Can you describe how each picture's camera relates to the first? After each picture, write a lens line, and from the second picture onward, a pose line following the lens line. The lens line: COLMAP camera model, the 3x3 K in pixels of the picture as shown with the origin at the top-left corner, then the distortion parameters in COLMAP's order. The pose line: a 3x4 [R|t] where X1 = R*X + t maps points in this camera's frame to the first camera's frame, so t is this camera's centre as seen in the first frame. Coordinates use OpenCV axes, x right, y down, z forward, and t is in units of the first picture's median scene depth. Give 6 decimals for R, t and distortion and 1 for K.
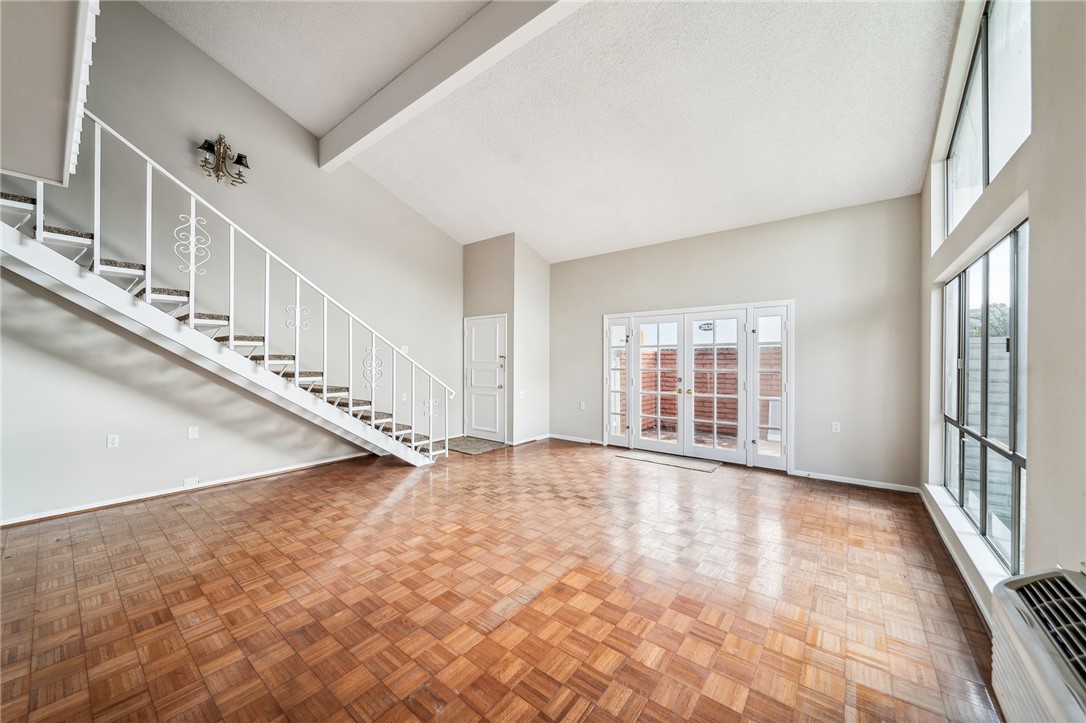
lens RADIAL K [[391.5, 0, 540.9], [0, 391.5, 360.7], [0, 0, 1]] dist [-0.002490, -0.000341]
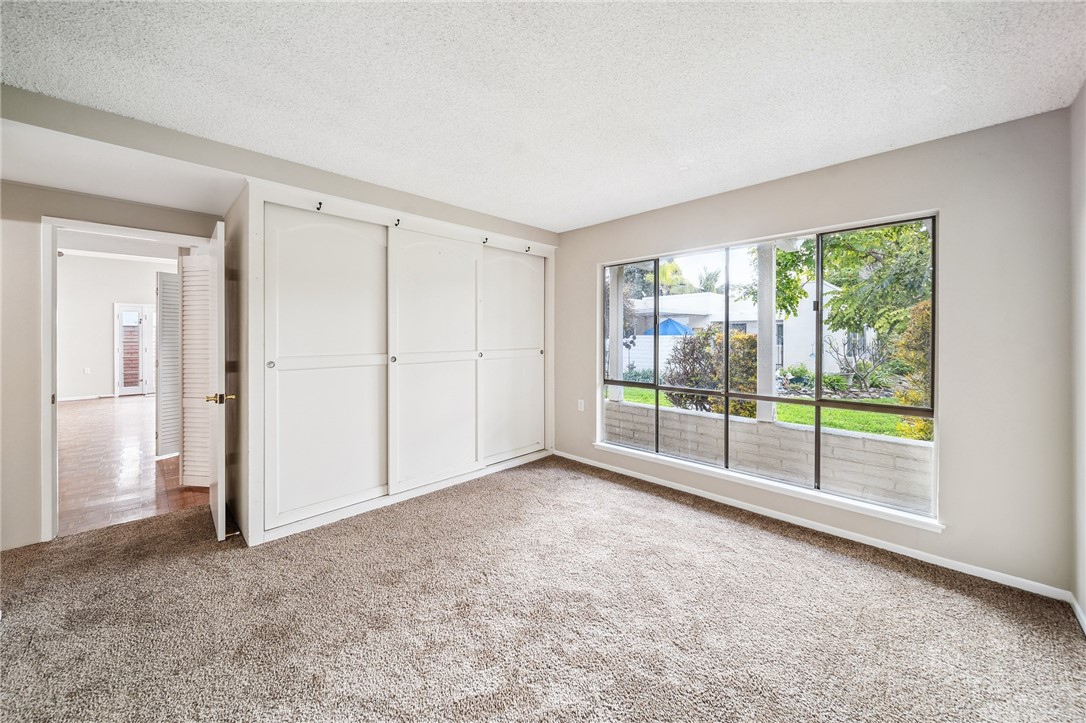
lens RADIAL K [[394.5, 0, 544.1], [0, 394.5, 340.1], [0, 0, 1]] dist [-0.001369, -0.000358]
pose [[0.110347, -0.010930, 0.993833, -0.099723], [0.000365, 0.999940, 0.010957, 0.005897], [-0.993893, -0.000846, 0.110344, 0.683879]]
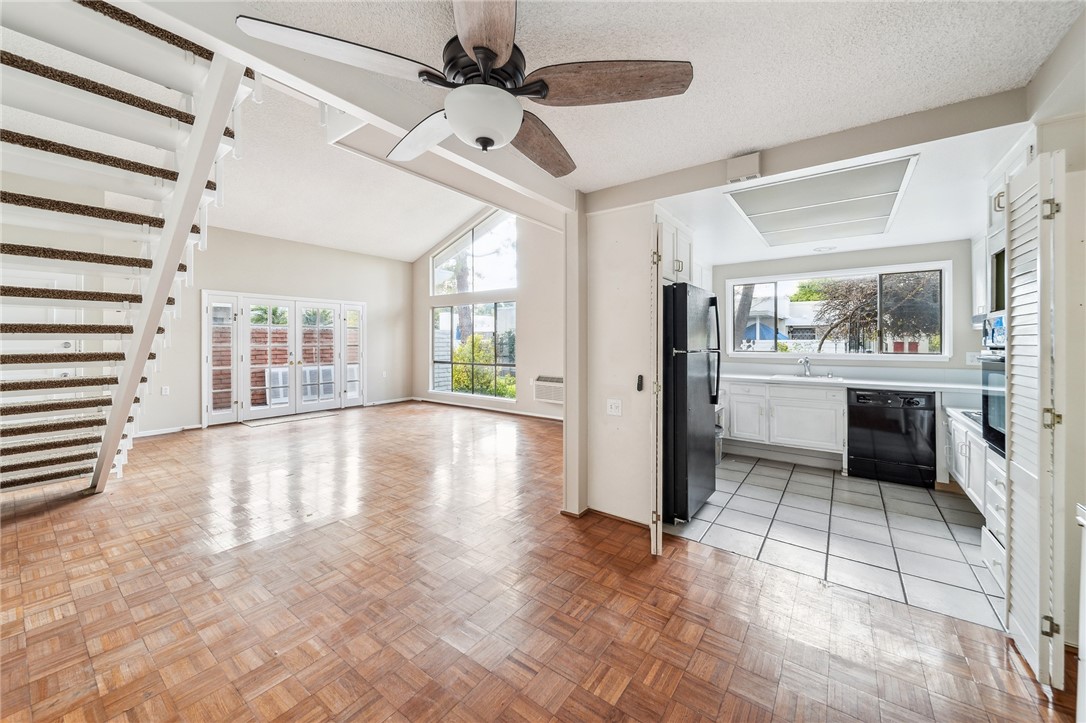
lens RADIAL K [[398.8, 0, 552.2], [0, 398.8, 340.2], [0, 0, 1]] dist [-0.000831, -0.000272]
pose [[-0.047294, 0.000873, 0.998881, -0.992367], [0.000572, 0.999999, -0.000847, 0.007339], [-0.998881, 0.000531, -0.047295, 0.240833]]
